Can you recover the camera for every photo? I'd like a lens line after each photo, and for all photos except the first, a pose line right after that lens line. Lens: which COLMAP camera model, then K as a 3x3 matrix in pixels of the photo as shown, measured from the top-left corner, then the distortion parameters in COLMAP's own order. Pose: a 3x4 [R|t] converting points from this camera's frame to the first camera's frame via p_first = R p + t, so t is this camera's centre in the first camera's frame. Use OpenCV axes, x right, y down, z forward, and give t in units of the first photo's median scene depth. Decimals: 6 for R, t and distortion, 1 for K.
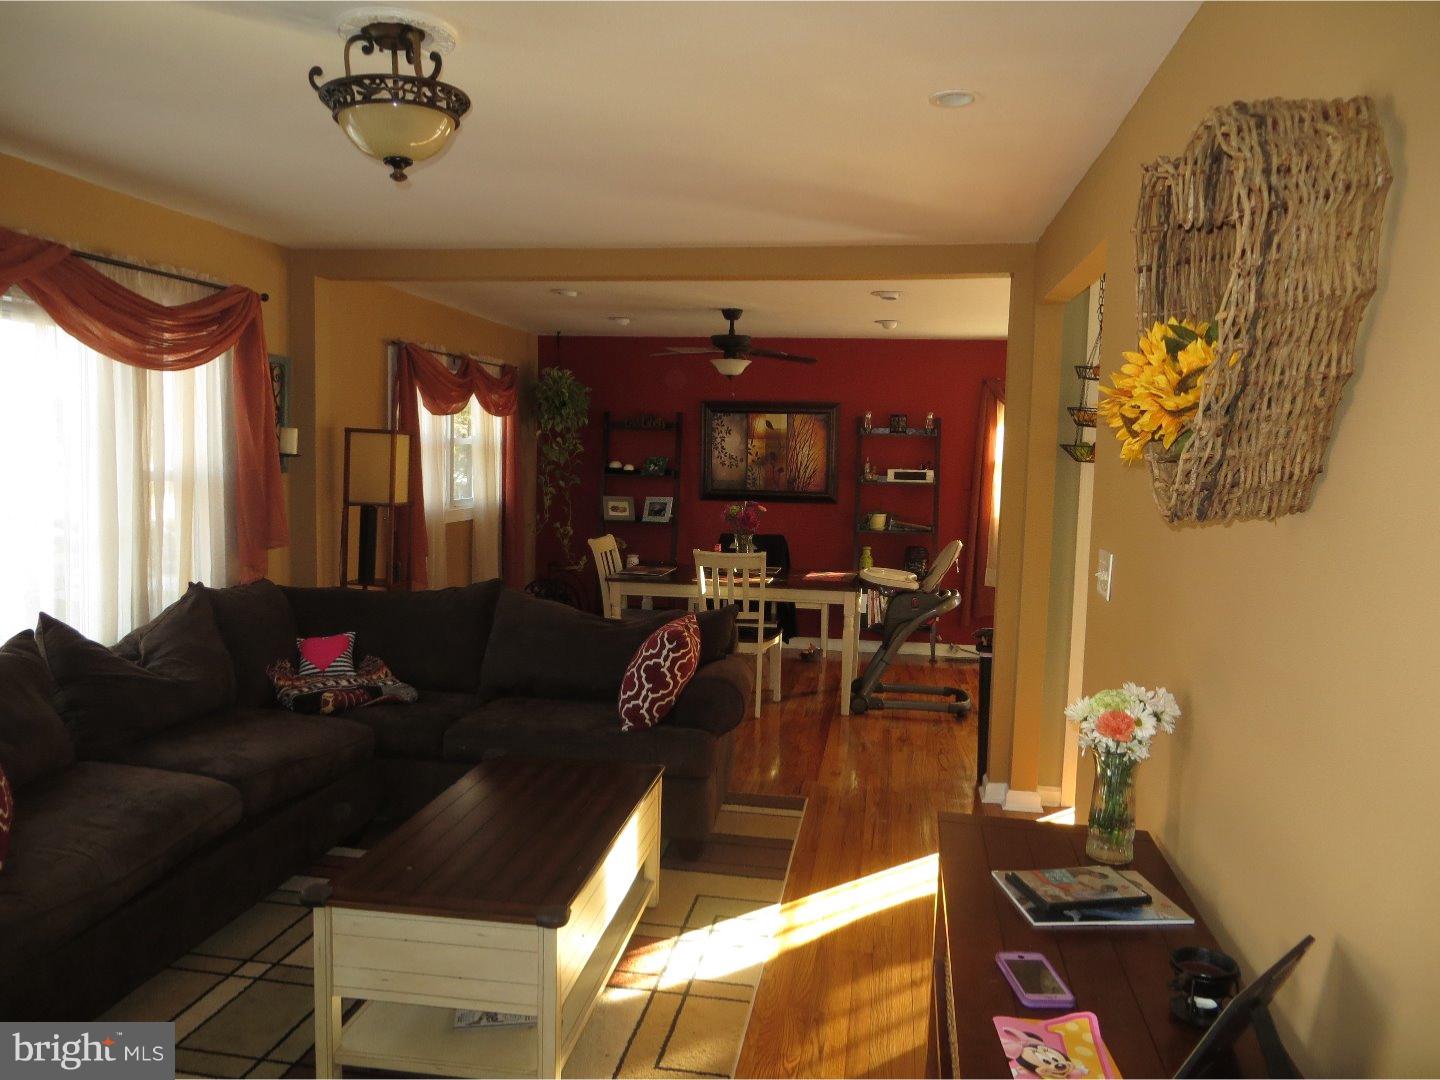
lens RADIAL K [[1090.2, 0, 717.9], [0, 1090.2, 537.8], [0, 0, 1]] dist [0.003149, -0.019351]
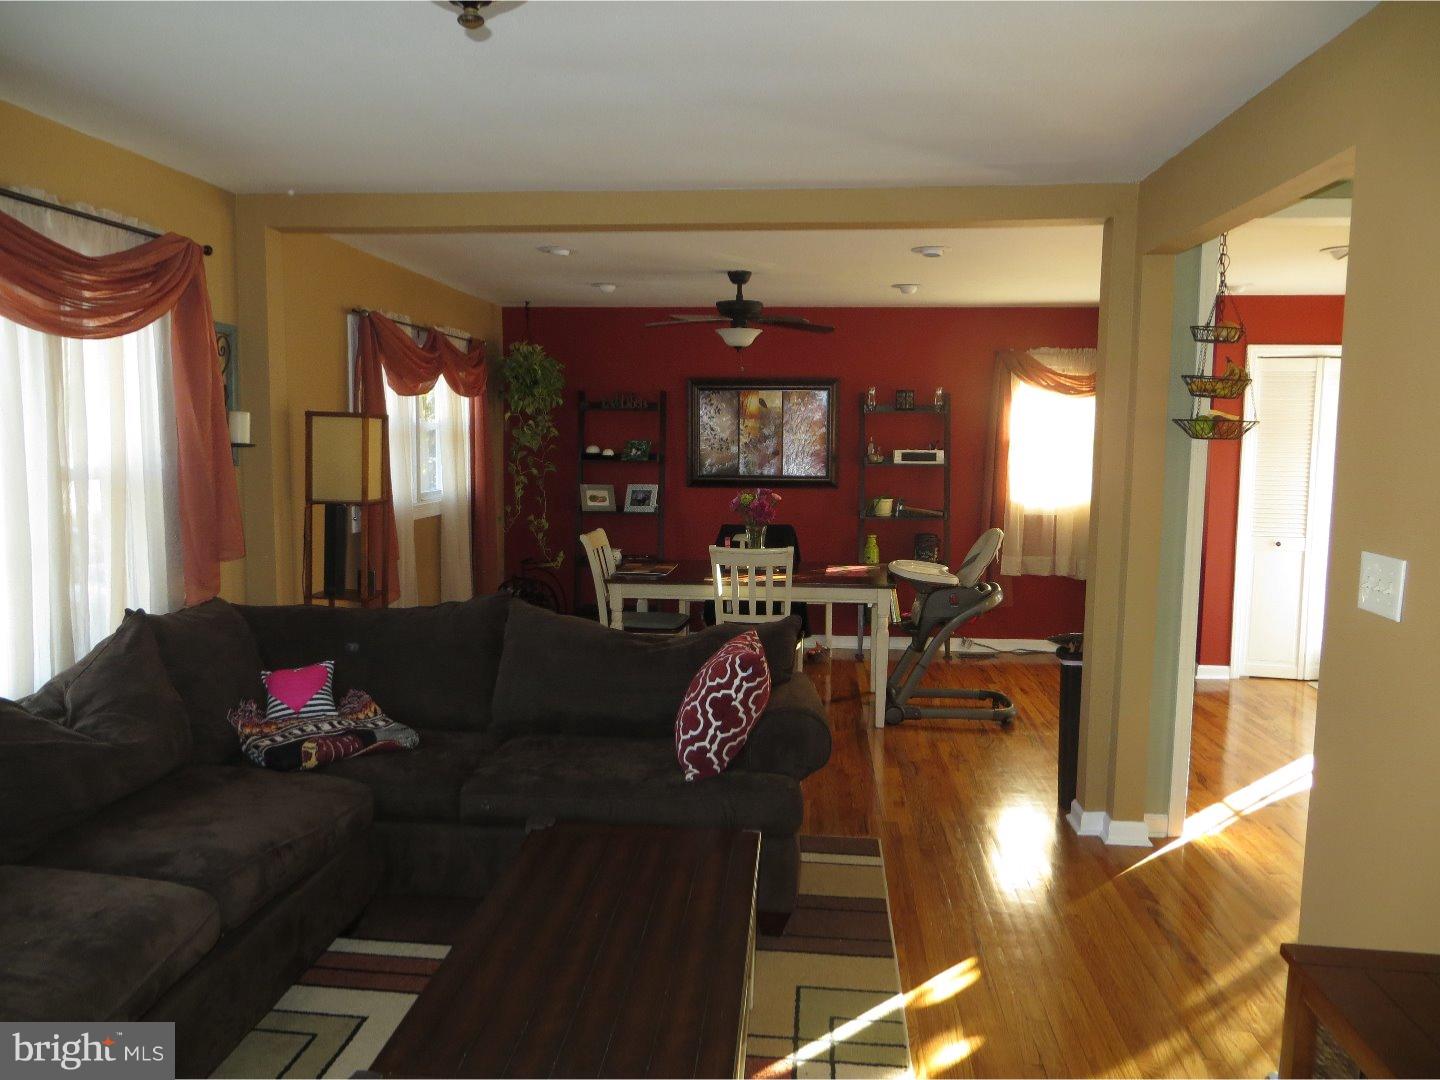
lens RADIAL K [[1090.2, 0, 719.9], [0, 1090.2, 538.3], [0, 0, 1]] dist [0.003149, -0.019351]
pose [[0.997288, -0.021206, 0.070473, -0.095583], [0.019974, 0.999636, 0.018140, -0.013648], [-0.070832, -0.016683, 0.997349, 0.159932]]
